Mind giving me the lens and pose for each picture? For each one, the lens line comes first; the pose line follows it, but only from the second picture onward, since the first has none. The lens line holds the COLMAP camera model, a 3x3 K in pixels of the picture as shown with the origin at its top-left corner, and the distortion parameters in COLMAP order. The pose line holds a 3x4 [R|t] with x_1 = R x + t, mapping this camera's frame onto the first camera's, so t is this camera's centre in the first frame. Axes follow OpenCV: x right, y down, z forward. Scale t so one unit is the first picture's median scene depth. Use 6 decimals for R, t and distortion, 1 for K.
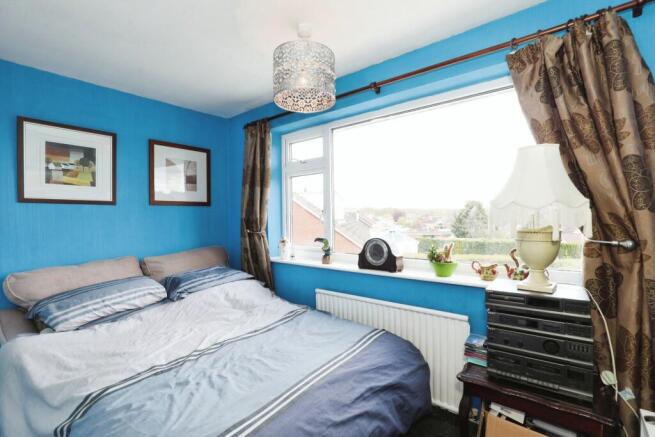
lens RADIAL K [[318.9, 0, 327.5], [0, 318.9, 218.5], [0, 0, 1]] dist [-0.001758, -0.000105]
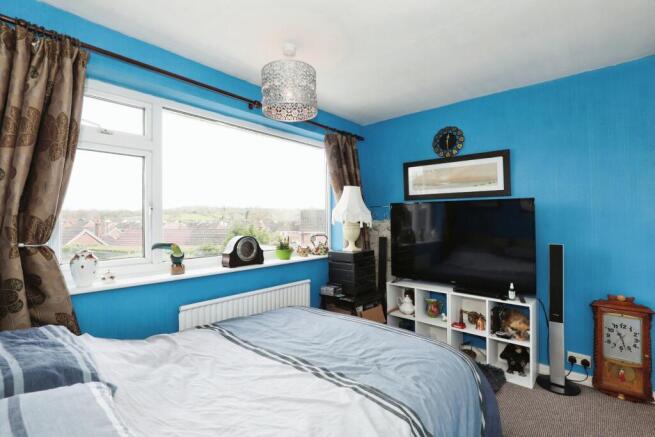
lens RADIAL K [[318.9, 0, 327.5], [0, 318.9, 218.5], [0, 0, 1]] dist [-0.001758, -0.000105]
pose [[-0.001359, 0.006061, 0.999981, -0.942081], [0.000307, 0.999982, -0.006060, 0.004967], [-0.999999, 0.000299, -0.001361, 0.708011]]
